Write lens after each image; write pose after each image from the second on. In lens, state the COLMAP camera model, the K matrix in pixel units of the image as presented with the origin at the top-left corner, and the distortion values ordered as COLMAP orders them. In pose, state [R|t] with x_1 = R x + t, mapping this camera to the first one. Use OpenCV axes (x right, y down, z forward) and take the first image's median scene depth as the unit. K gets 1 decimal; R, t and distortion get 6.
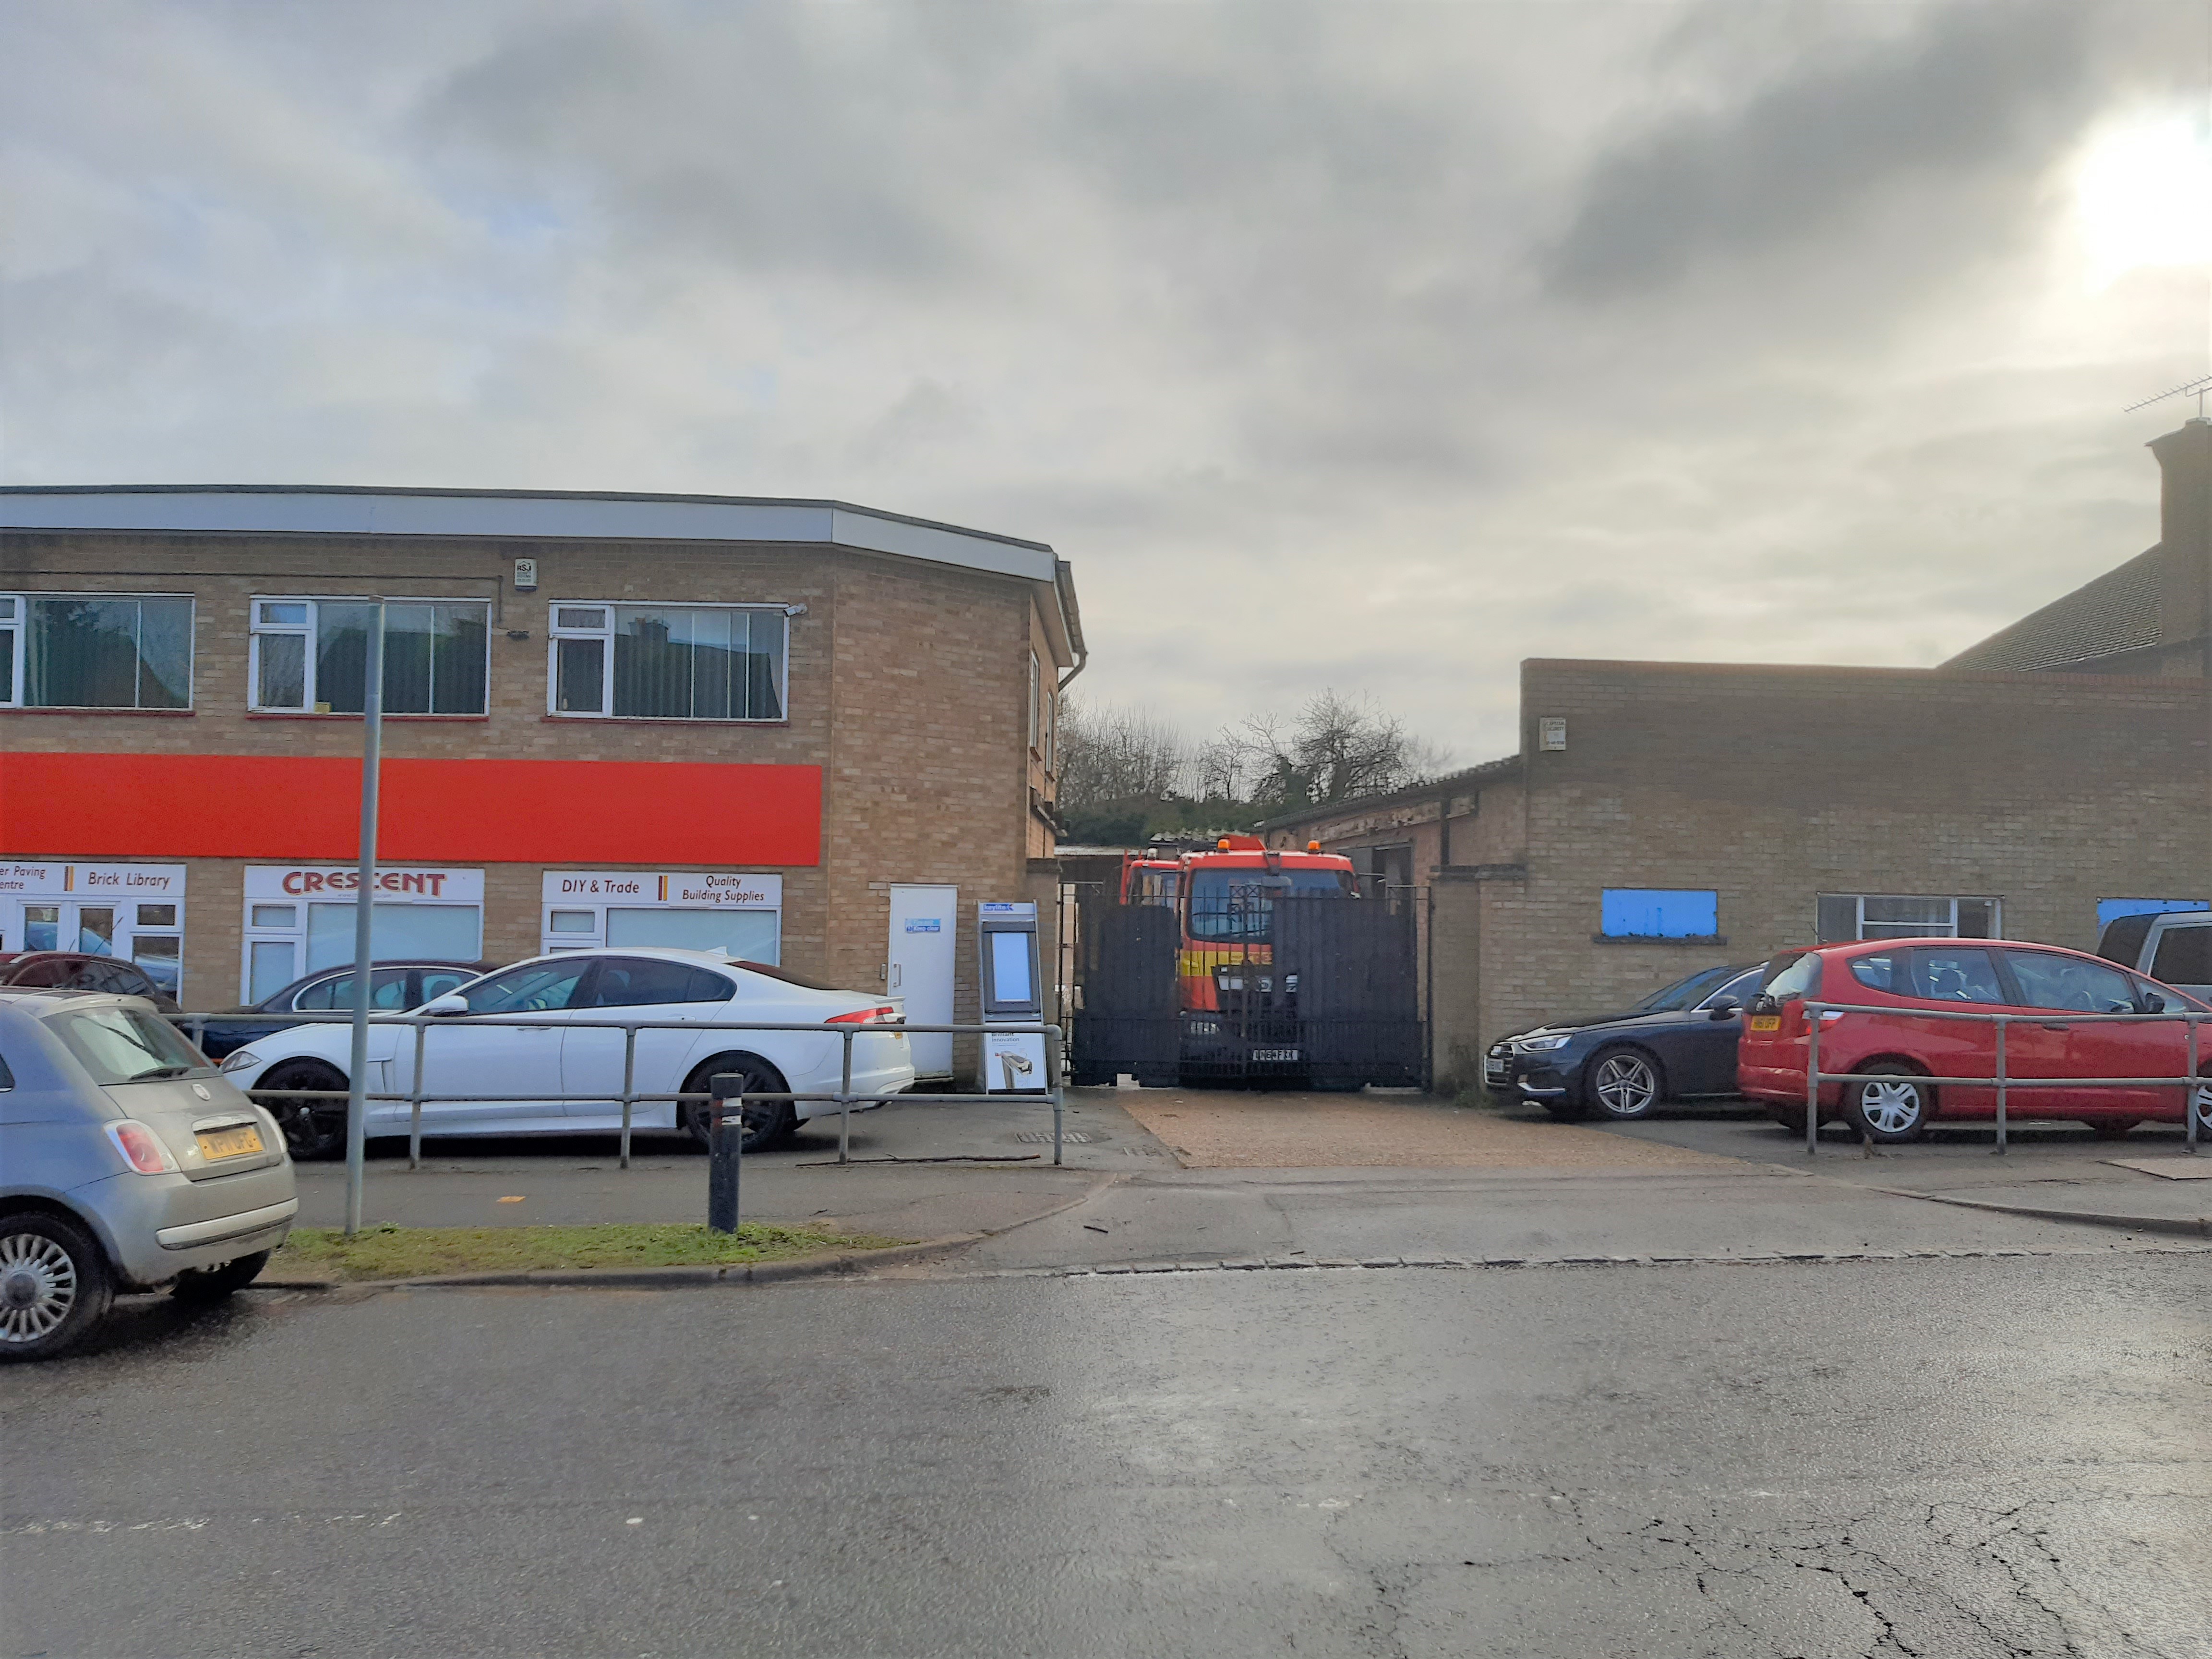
lens RADIAL K [[1671.8, 0, 1106.0], [0, 1671.8, 829.5], [0, 0, 1]] dist [0.007186, 0.001726]
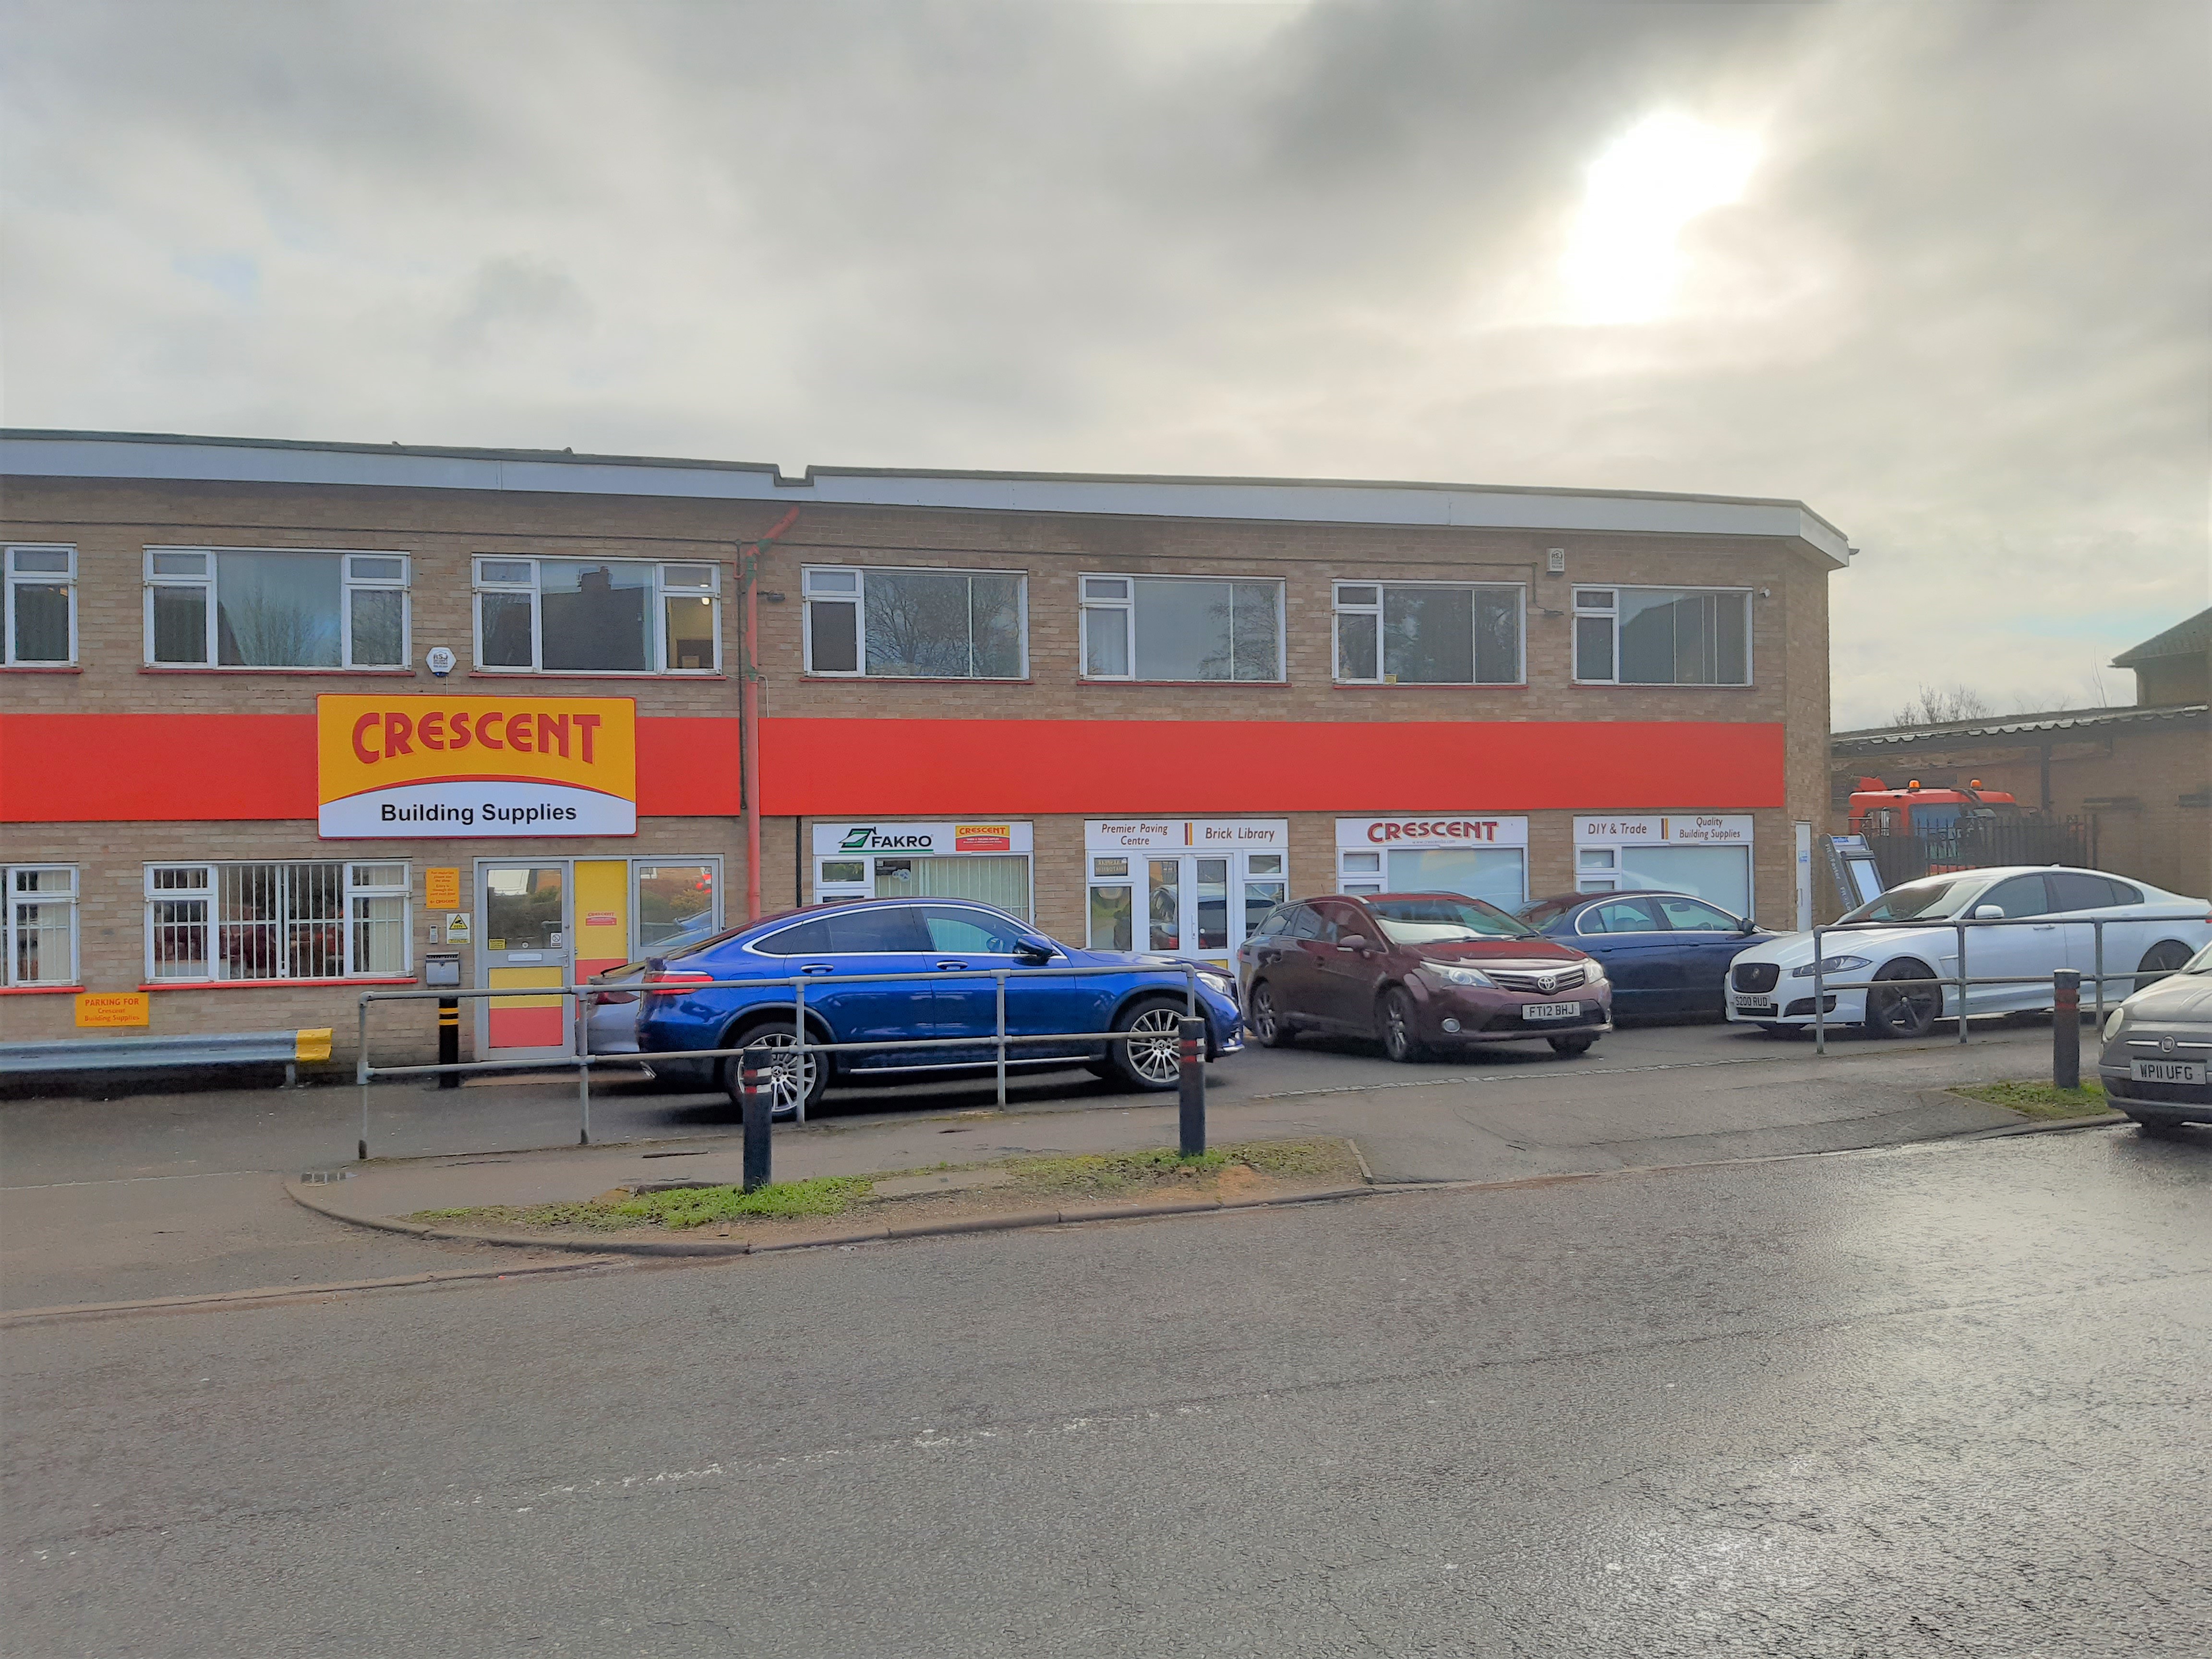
lens RADIAL K [[1703.5, 0, 1106.0], [0, 1703.5, 829.5], [0, 0, 1]] dist [0.043293, -0.088777]
pose [[0.976808, -0.026801, 0.212435, -0.908636], [0.021392, 0.999387, 0.027719, -0.006362], [-0.213048, -0.022532, 0.976782, -0.094980]]
